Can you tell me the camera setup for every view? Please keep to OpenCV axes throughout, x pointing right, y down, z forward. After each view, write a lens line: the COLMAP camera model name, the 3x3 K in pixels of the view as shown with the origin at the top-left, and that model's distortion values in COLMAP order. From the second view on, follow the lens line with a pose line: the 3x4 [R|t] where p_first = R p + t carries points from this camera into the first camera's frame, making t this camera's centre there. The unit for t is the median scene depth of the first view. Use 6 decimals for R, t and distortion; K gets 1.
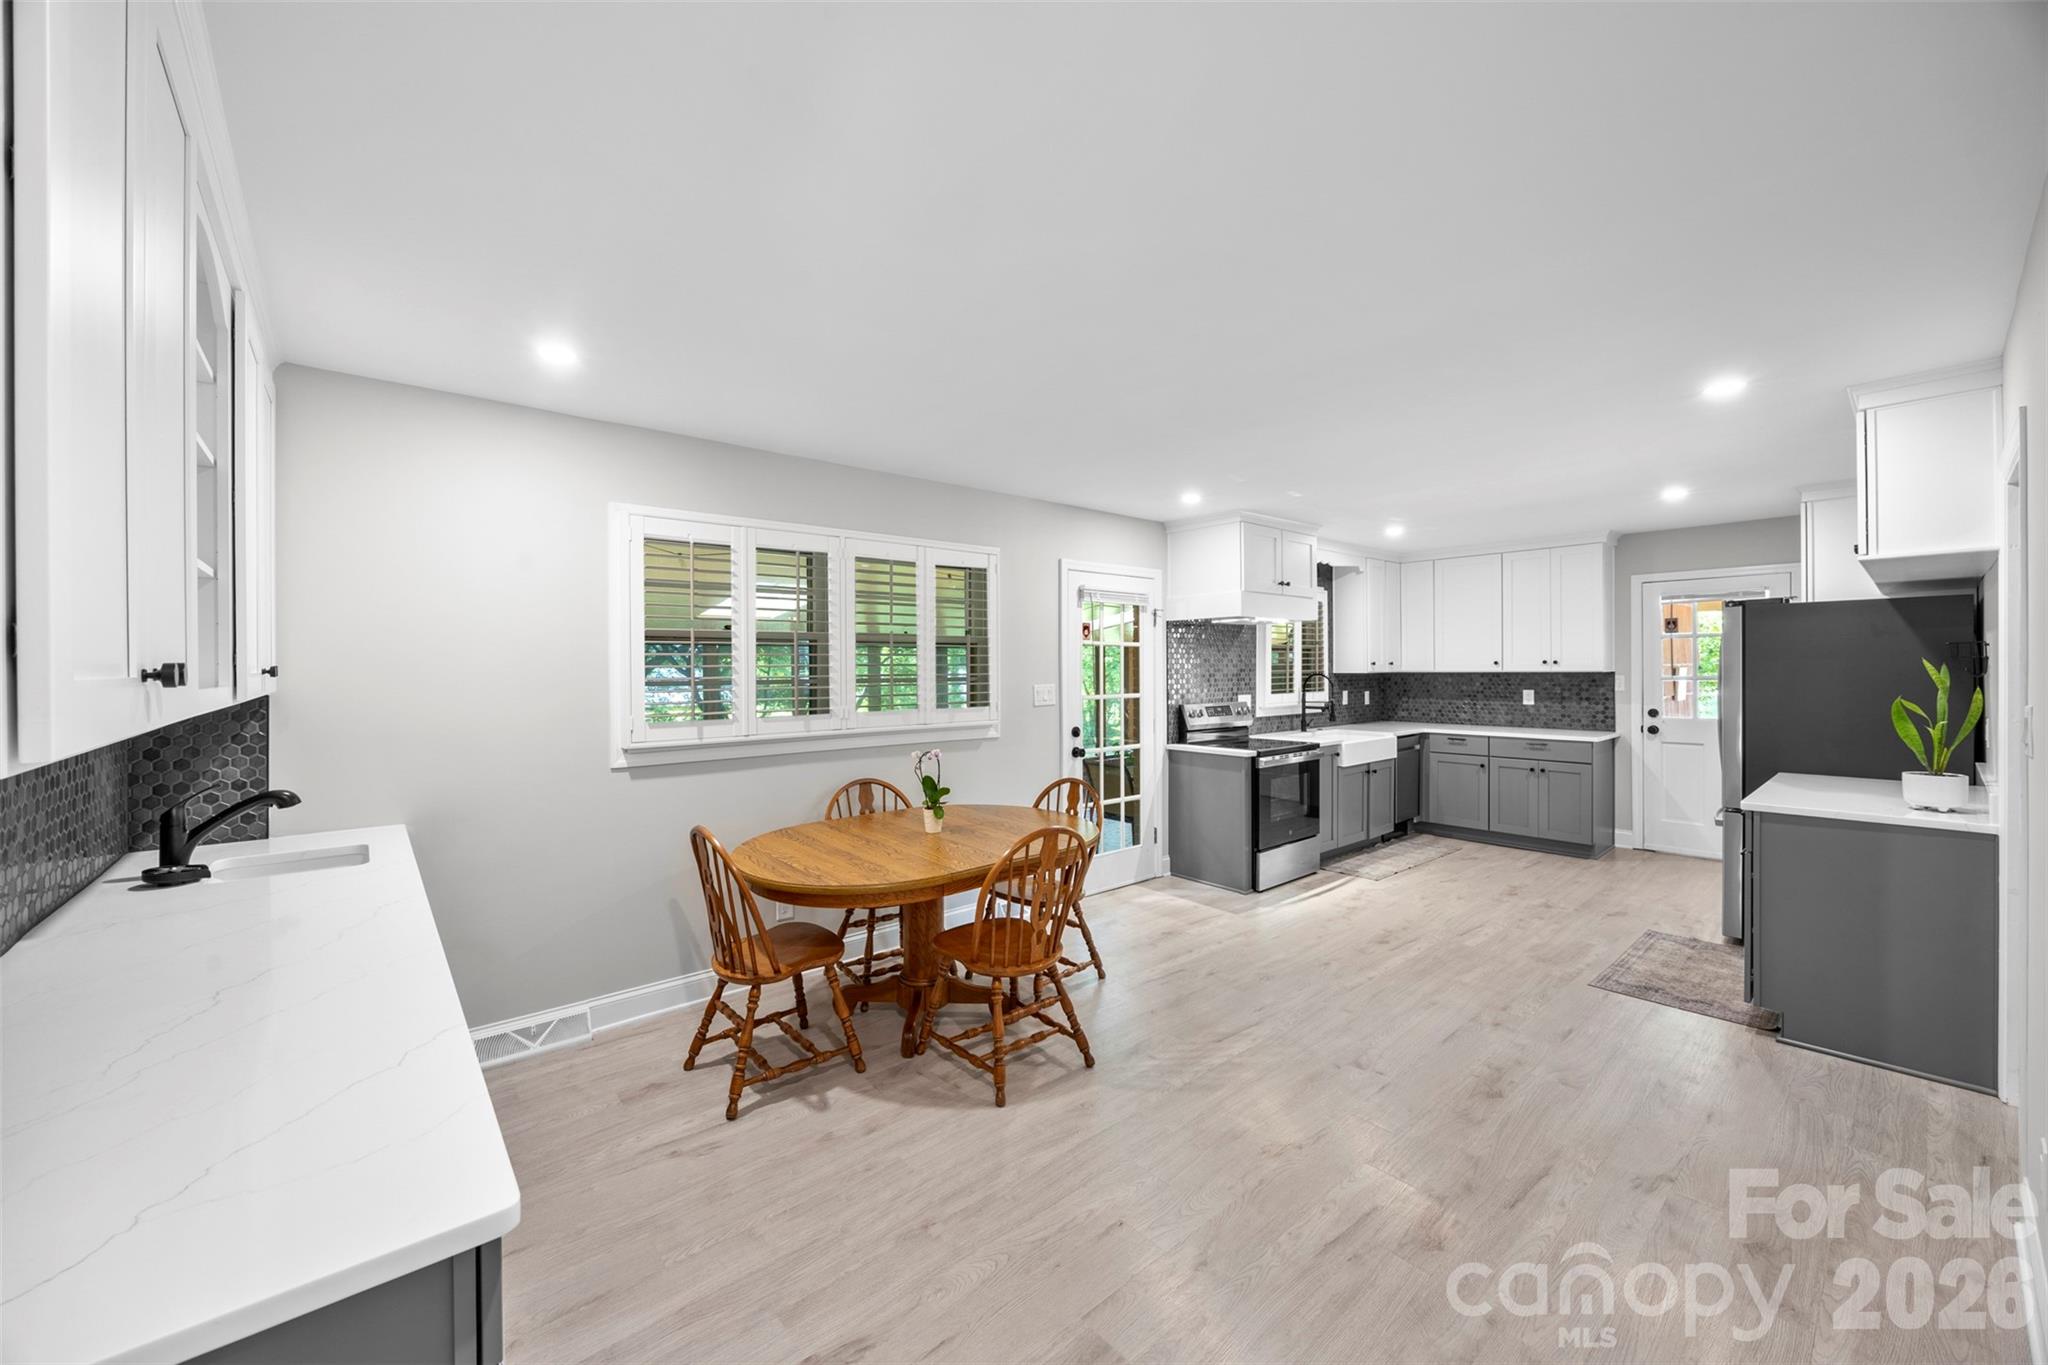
lens RADIAL K [[785.0, 0, 1015.9], [0, 785.0, 674.5], [0, 0, 1]] dist [-0.005243, 0.000827]
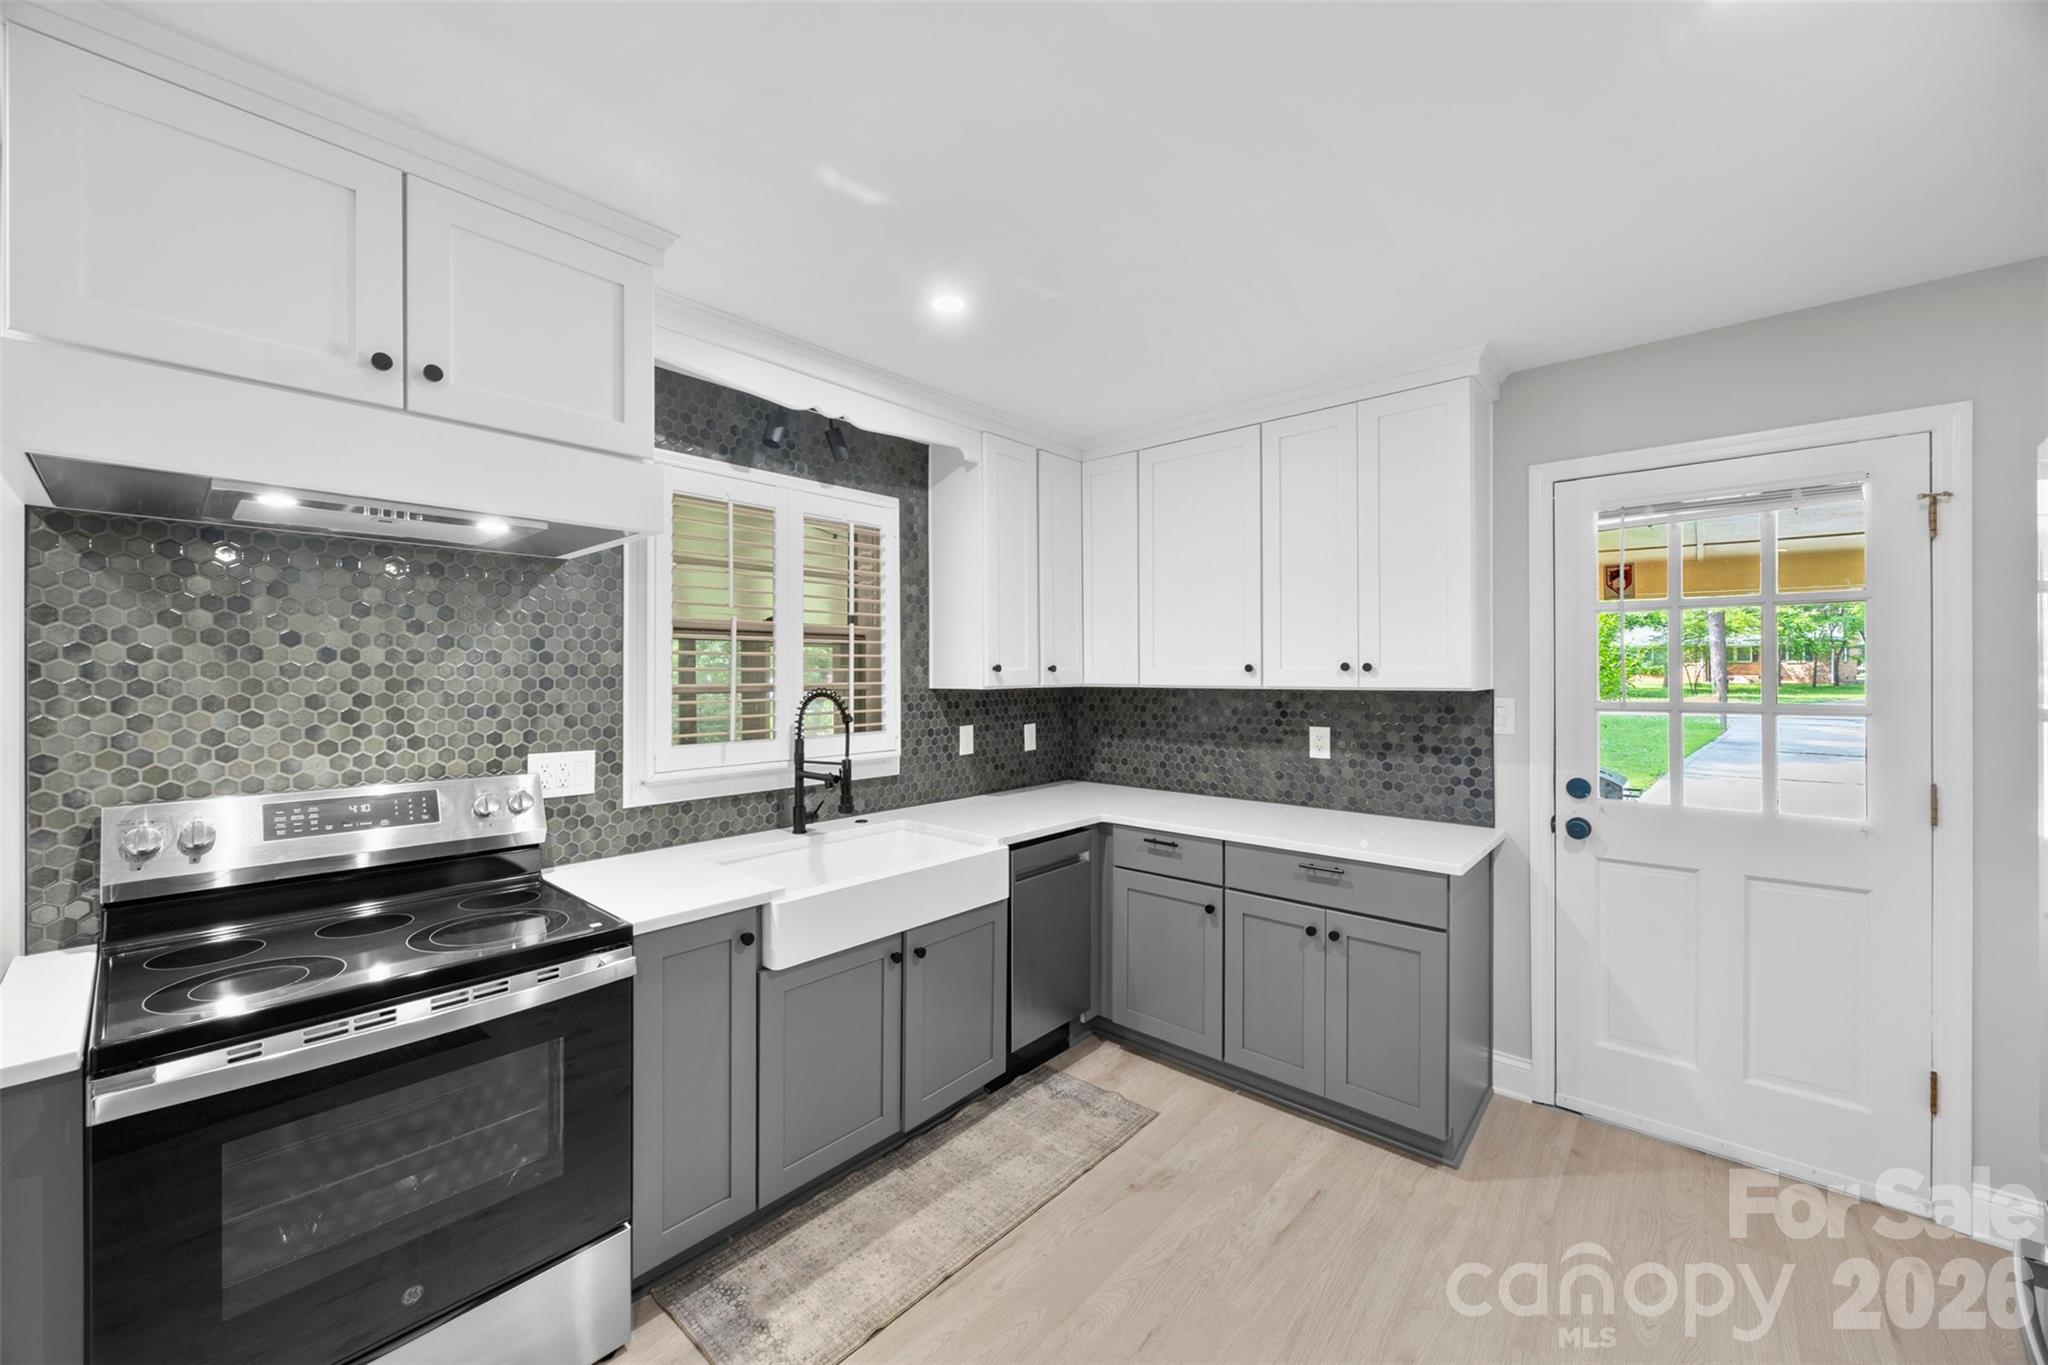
lens RADIAL K [[785.0, 0, 1015.7], [0, 785.0, 673.6], [0, 0, 1]] dist [-0.005243, 0.000827]
pose [[0.990258, 0.005233, 0.139145, 0.449658], [-0.004012, 0.999951, -0.009053, -0.007731], [-0.139185, 0.008407, 0.990231, 0.617224]]
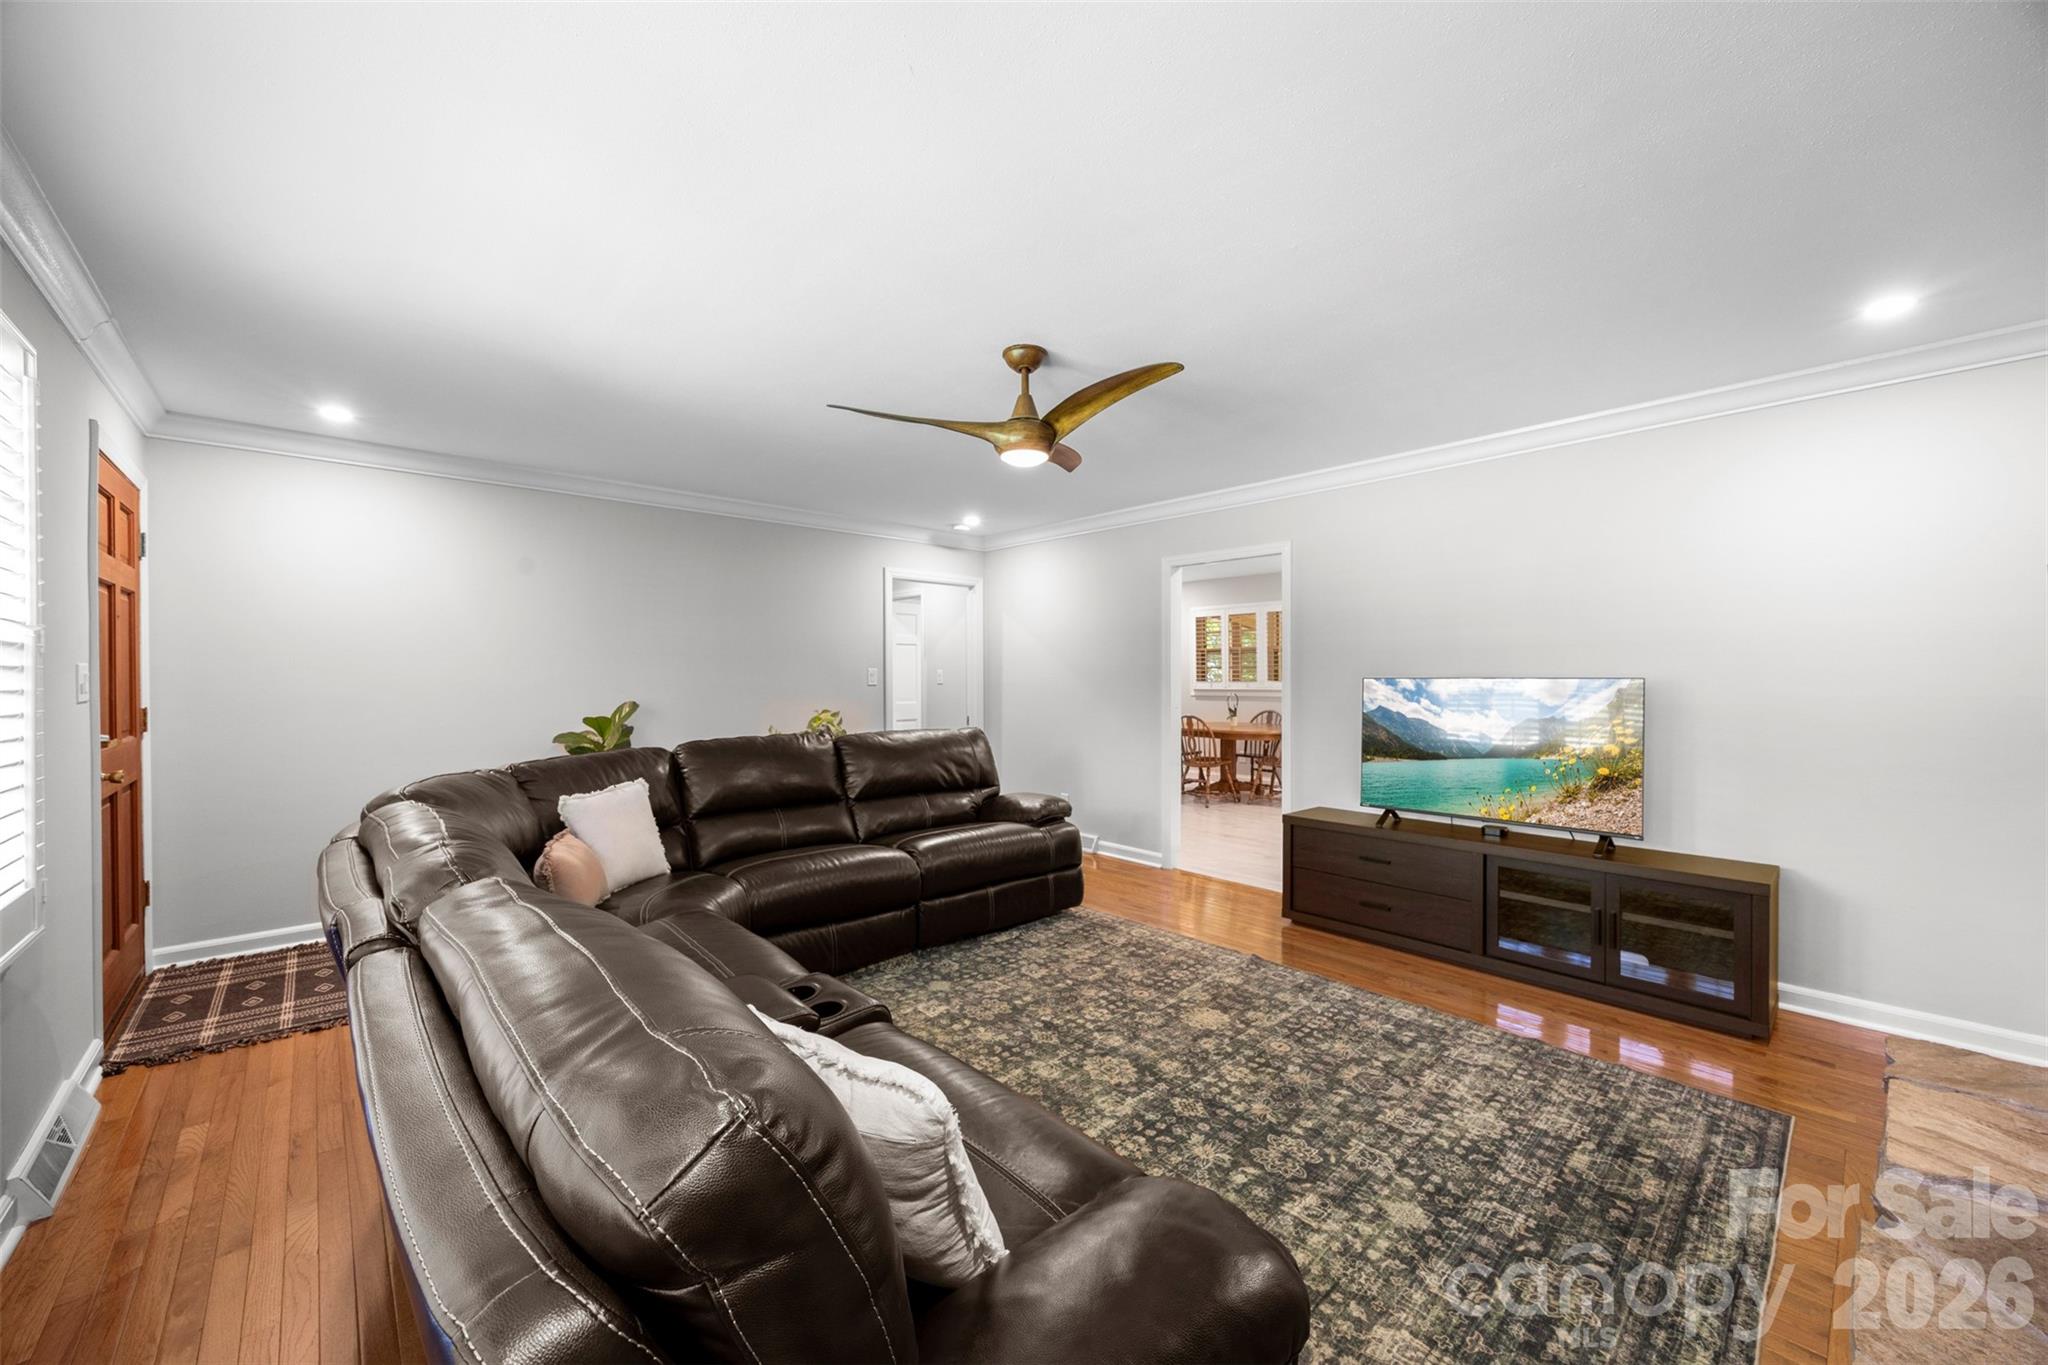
lens RADIAL K [[785.0, 0, 1017.4], [0, 785.0, 670.6], [0, 0, 1]] dist [-0.005243, 0.000827]
pose [[0.034045, 0.003861, -0.999413, 1.315579], [-0.010951, 0.999934, 0.003490, 0.011769], [0.999360, 0.010826, 0.034085, 0.117792]]
